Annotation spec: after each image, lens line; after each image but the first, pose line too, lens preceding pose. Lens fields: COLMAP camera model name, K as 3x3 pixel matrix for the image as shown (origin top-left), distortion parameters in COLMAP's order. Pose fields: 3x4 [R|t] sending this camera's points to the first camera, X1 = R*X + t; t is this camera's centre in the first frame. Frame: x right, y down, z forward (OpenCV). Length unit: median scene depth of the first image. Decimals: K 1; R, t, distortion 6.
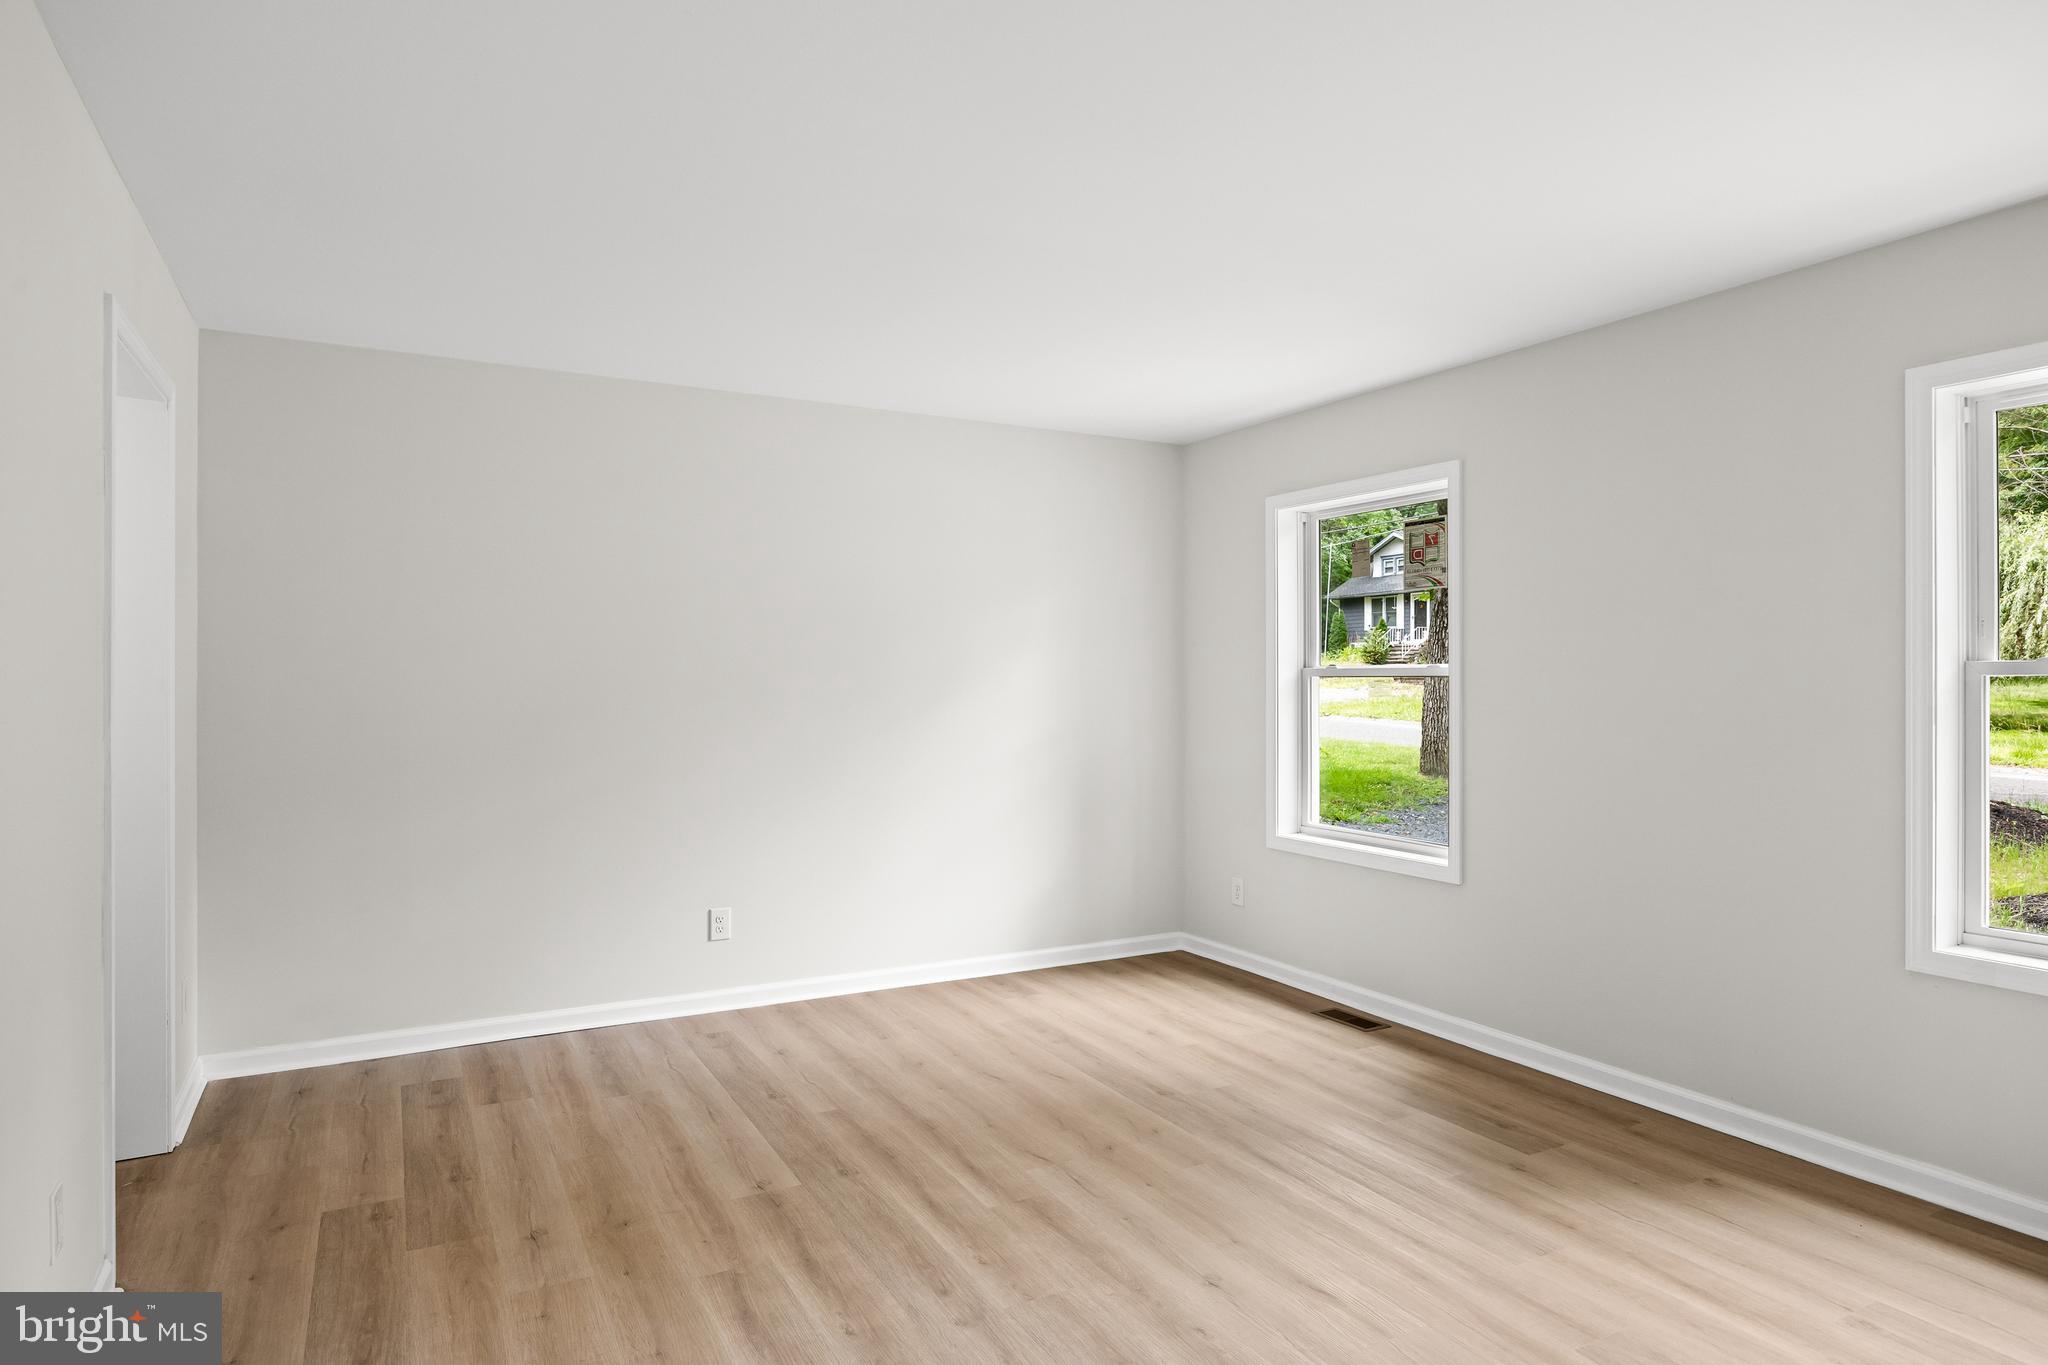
lens RADIAL K [[1164.5, 0, 1024.0], [0, 1164.5, 682.5], [0, 0, 1]] dist [-0.001330, 0.000946]
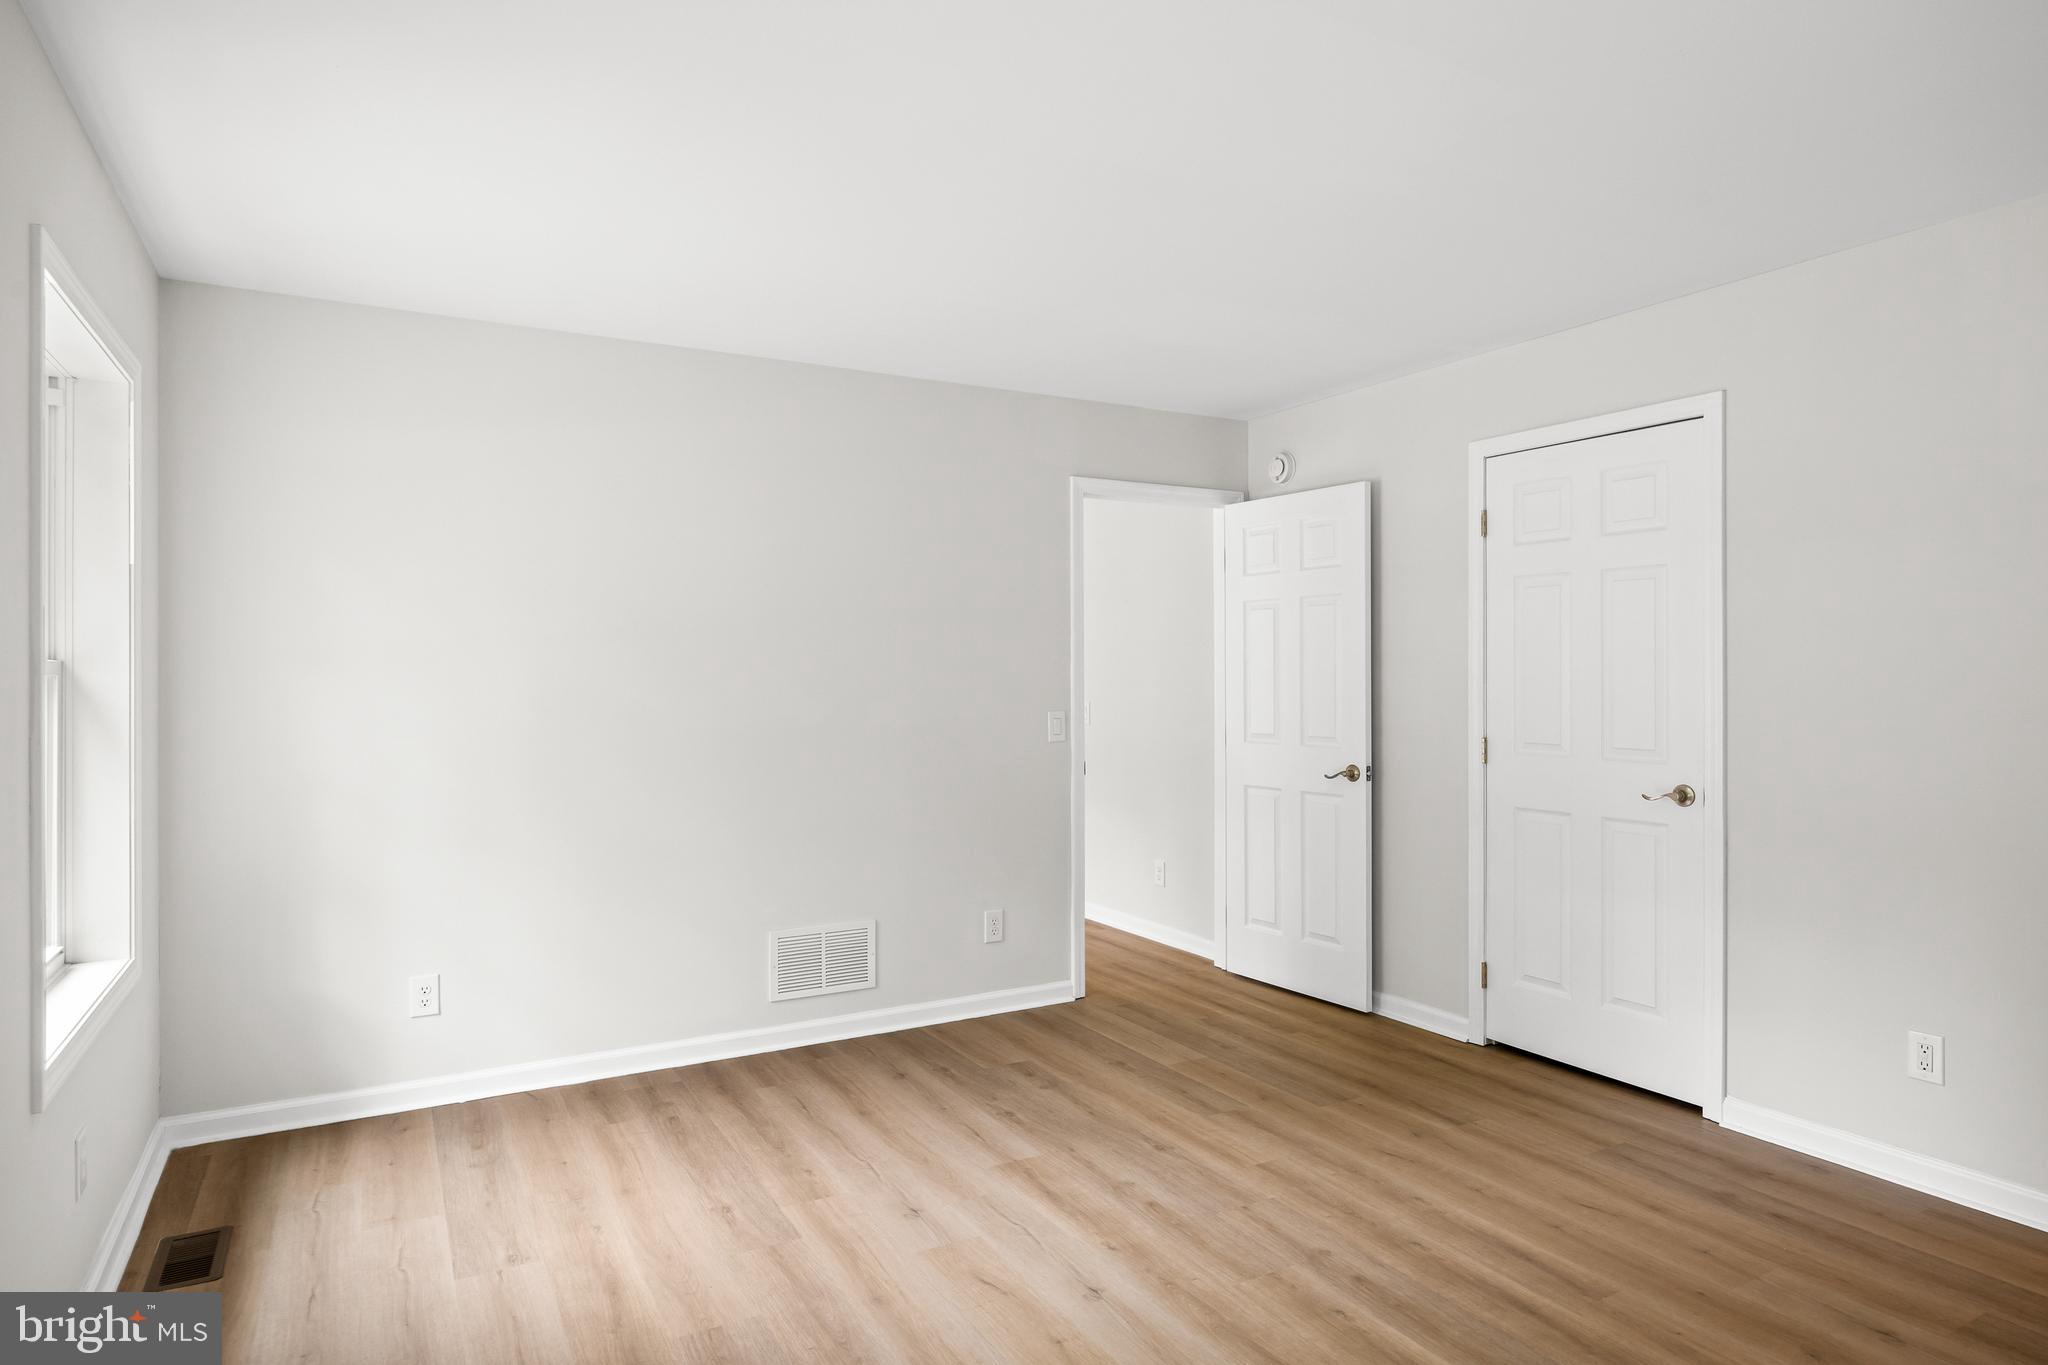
lens RADIAL K [[1164.5, 0, 1024.0], [0, 1164.5, 682.5], [0, 0, 1]] dist [-0.001330, 0.000946]
pose [[-0.999966, 0.001974, -0.007995, 0.230990], [0.001938, 0.999988, 0.004556, -0.003126], [0.008004, 0.004540, -0.999958, 2.007775]]
